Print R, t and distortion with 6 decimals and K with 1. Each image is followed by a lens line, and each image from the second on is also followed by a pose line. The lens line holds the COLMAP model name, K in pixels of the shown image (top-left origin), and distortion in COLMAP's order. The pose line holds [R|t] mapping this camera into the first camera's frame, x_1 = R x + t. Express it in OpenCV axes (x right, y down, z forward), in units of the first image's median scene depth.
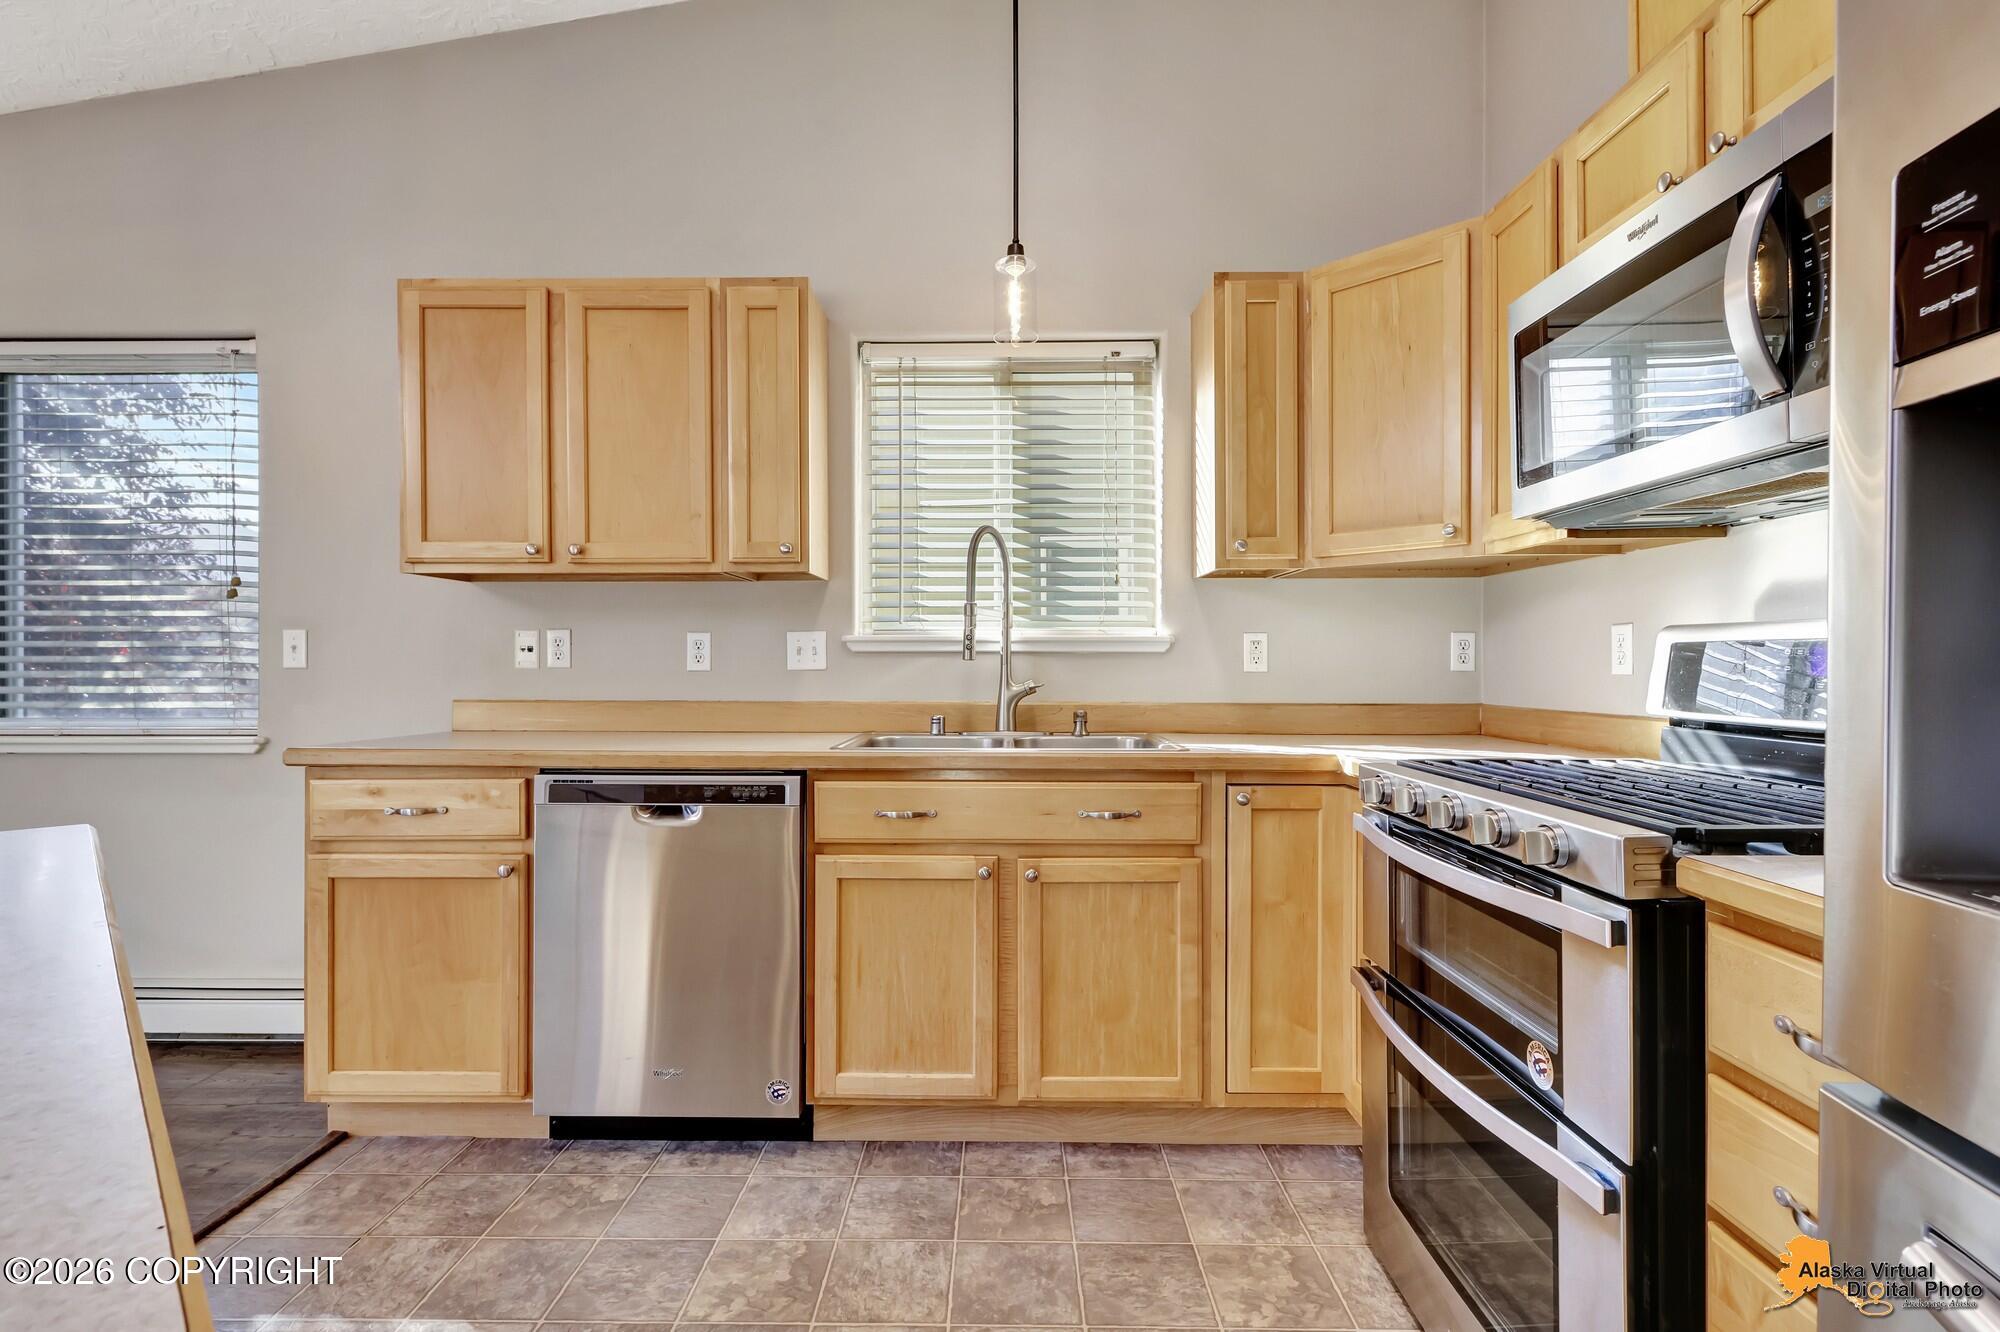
lens RADIAL K [[933.2, 0, 992.5], [0, 933.2, 663.0], [0, 0, 1]] dist [0.006892, -0.001569]
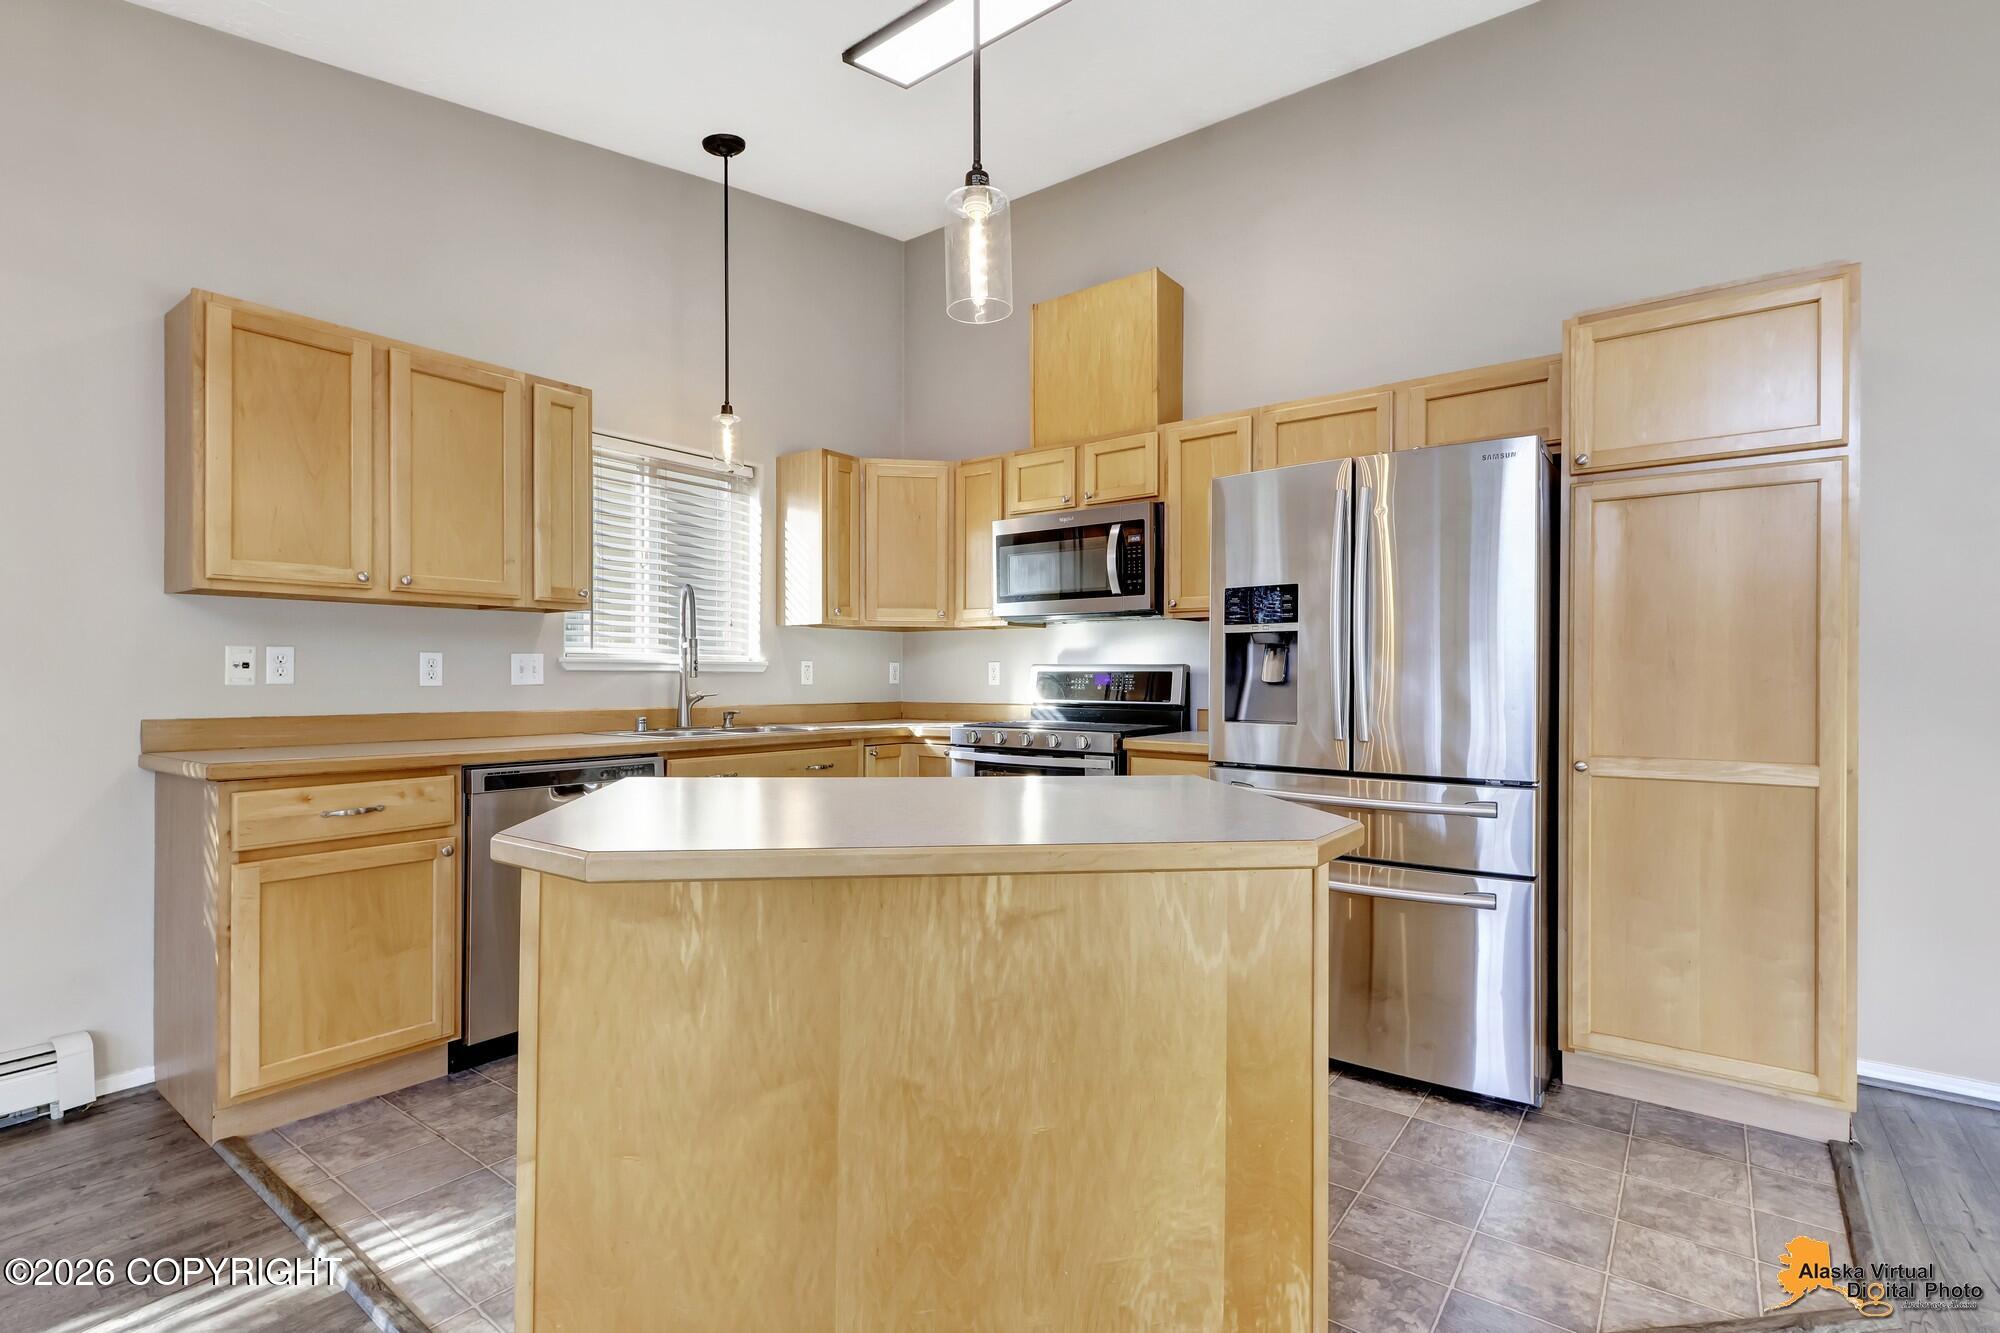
lens RADIAL K [[933.2, 0, 989.6], [0, 933.2, 675.4], [0, 0, 1]] dist [0.006892, -0.001569]
pose [[0.600040, 0.002757, 0.799965, -1.056141], [-0.001704, 0.999996, -0.002168, -0.004201], [-0.799968, -0.000062, 0.600043, -0.289156]]
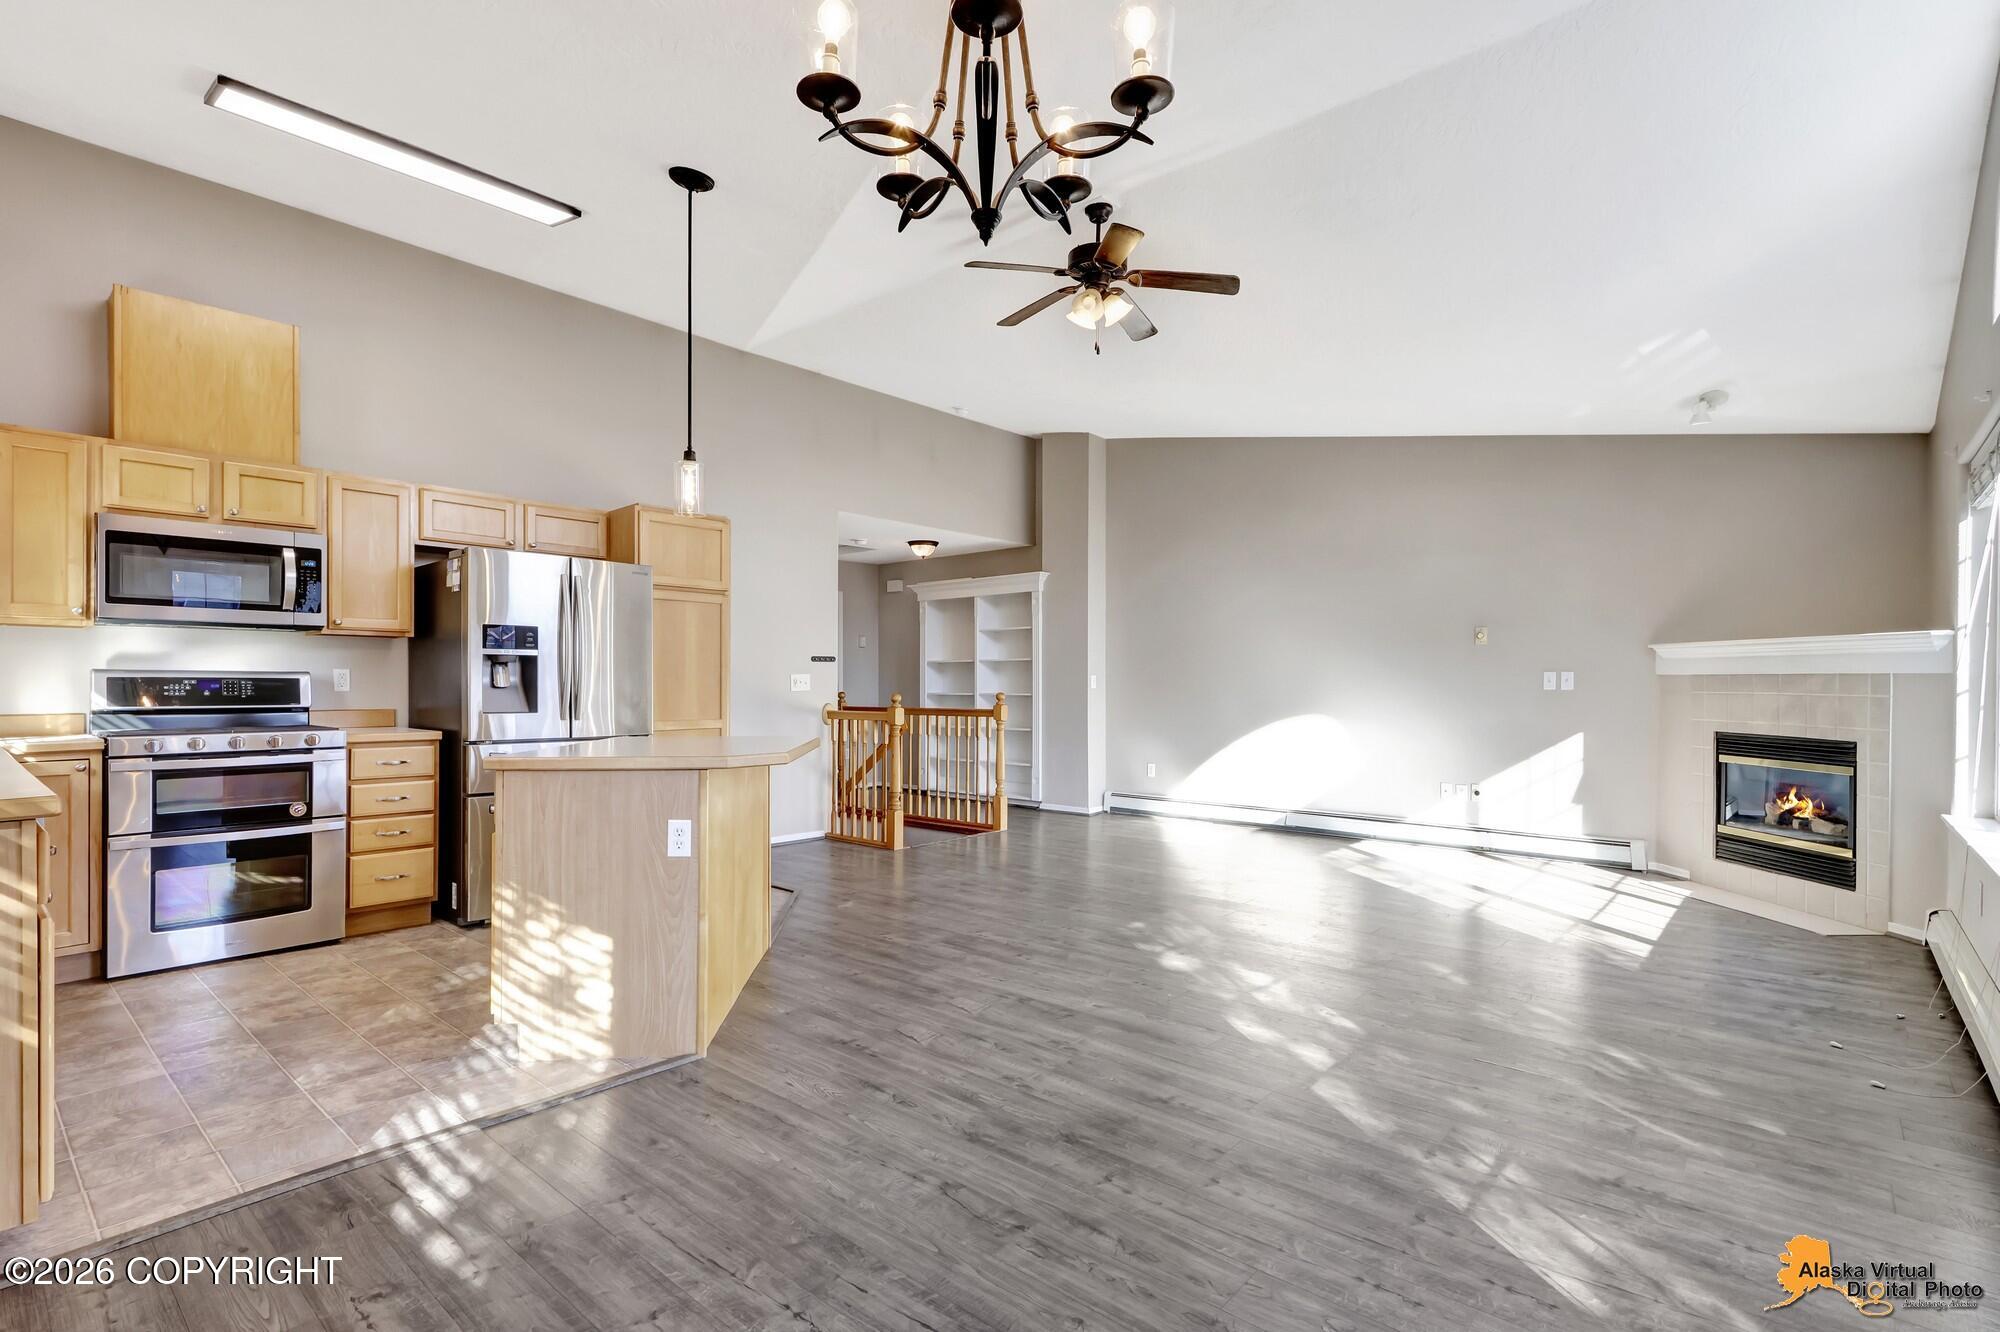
lens RADIAL K [[933.2, 0, 1008.3], [0, 933.2, 676.8], [0, 0, 1]] dist [0.006892, -0.001569]
pose [[-0.762791, -0.001860, 0.646642, -1.950045], [-0.005793, 0.999975, -0.003958, -0.019428], [-0.646619, -0.006765, -0.762783, 1.074096]]
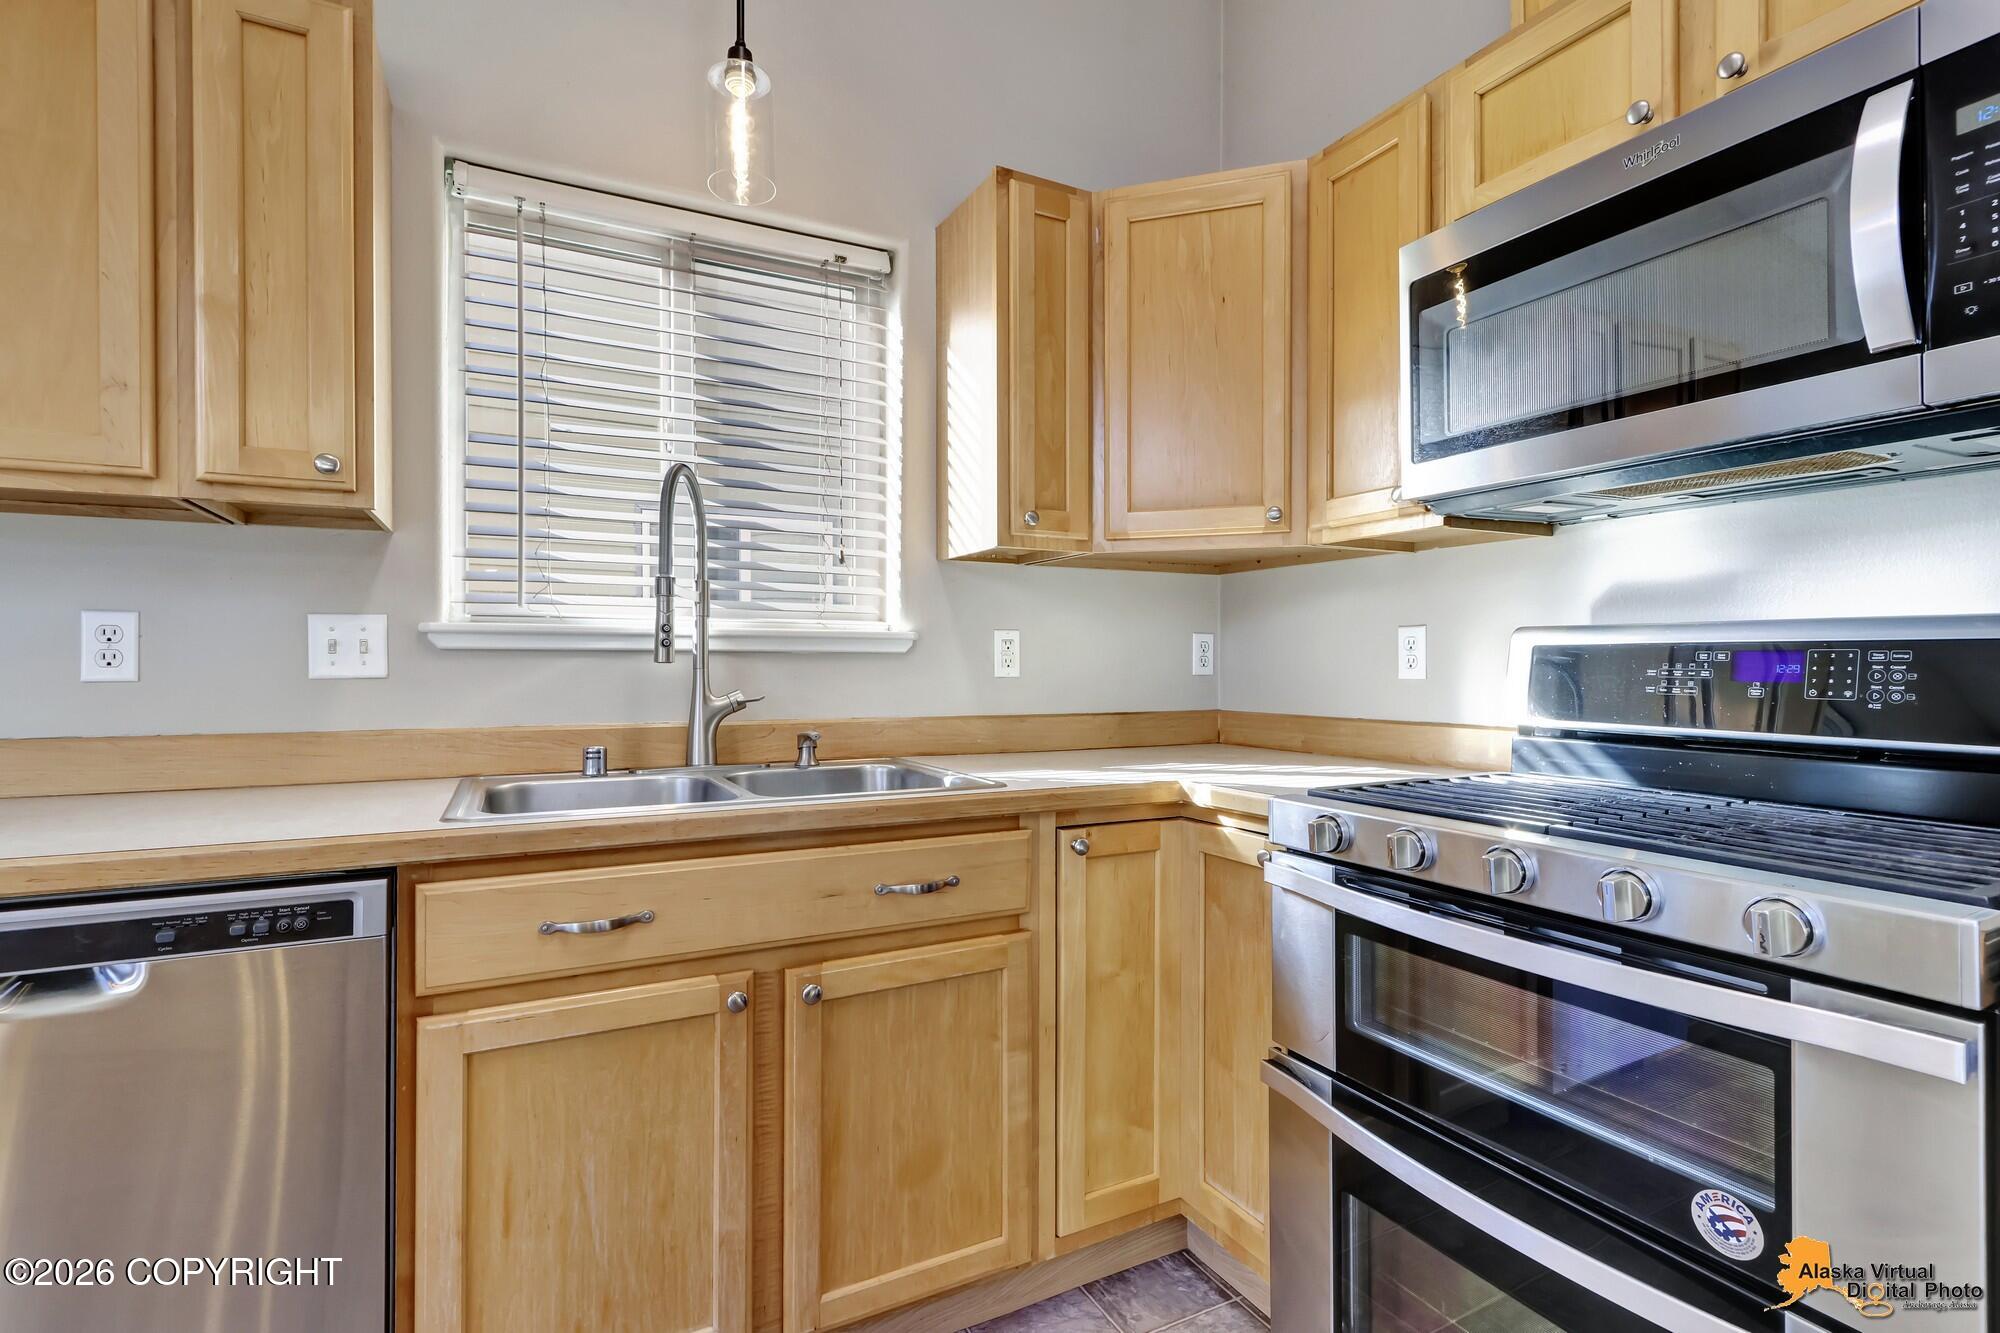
lens RADIAL K [[933.2, 0, 992.5], [0, 933.2, 663.3], [0, 0, 1]] dist [0.006892, -0.001569]
pose [[0.884274, 0.000990, 0.466967, -0.147167], [-0.000530, 0.999999, -0.001116, -0.002394], [-0.466967, 0.000739, 0.884274, 0.354996]]
